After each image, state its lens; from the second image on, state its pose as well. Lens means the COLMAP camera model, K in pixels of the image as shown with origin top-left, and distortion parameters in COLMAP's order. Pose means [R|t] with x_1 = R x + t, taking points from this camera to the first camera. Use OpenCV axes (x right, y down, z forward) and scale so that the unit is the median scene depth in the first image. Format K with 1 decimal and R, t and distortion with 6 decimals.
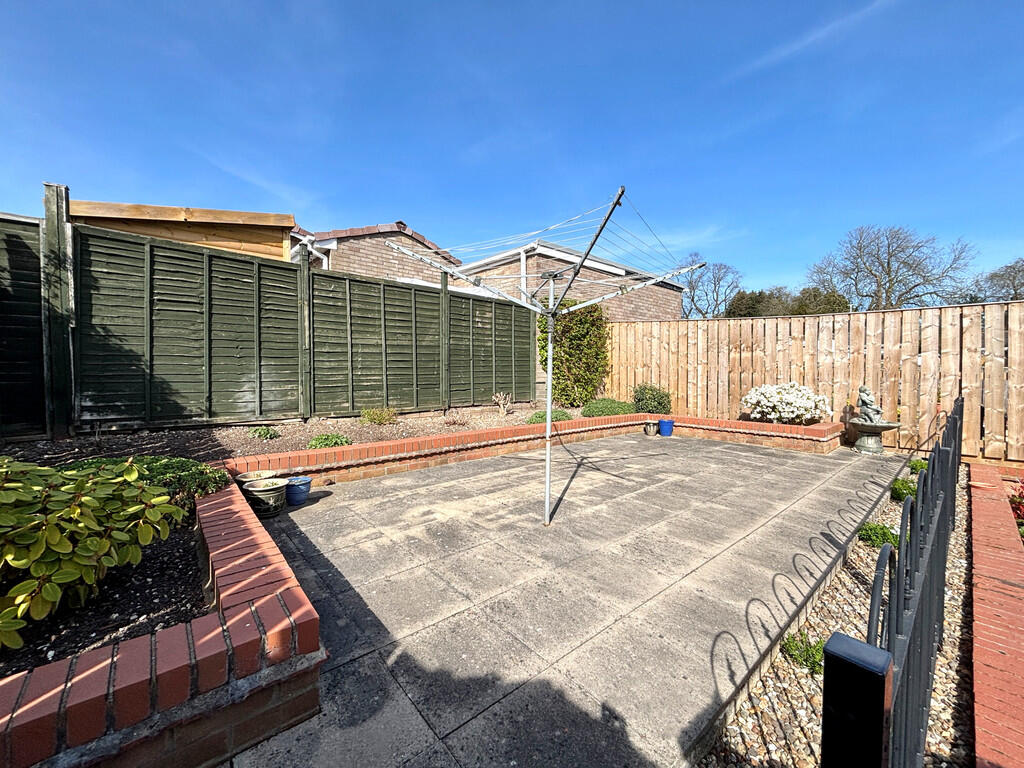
lens RADIAL K [[406.1, 0, 507.4], [0, 406.1, 382.5], [0, 0, 1]] dist [-0.002907, -0.000903]
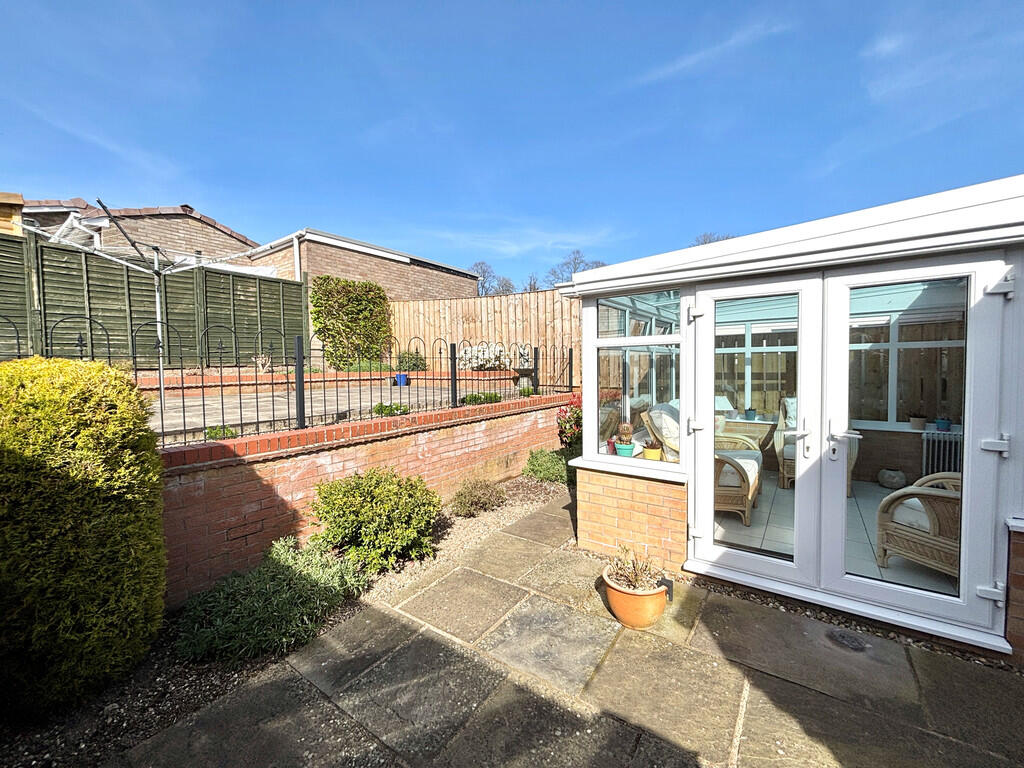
lens RADIAL K [[406.1, 0, 508.3], [0, 406.1, 381.7], [0, 0, 1]] dist [-0.002907, -0.000903]
pose [[0.976219, -0.025830, 0.215241, 0.378885], [0.022573, 0.999591, 0.017577, 0.087514], [-0.215607, -0.012300, 0.976403, -0.284515]]
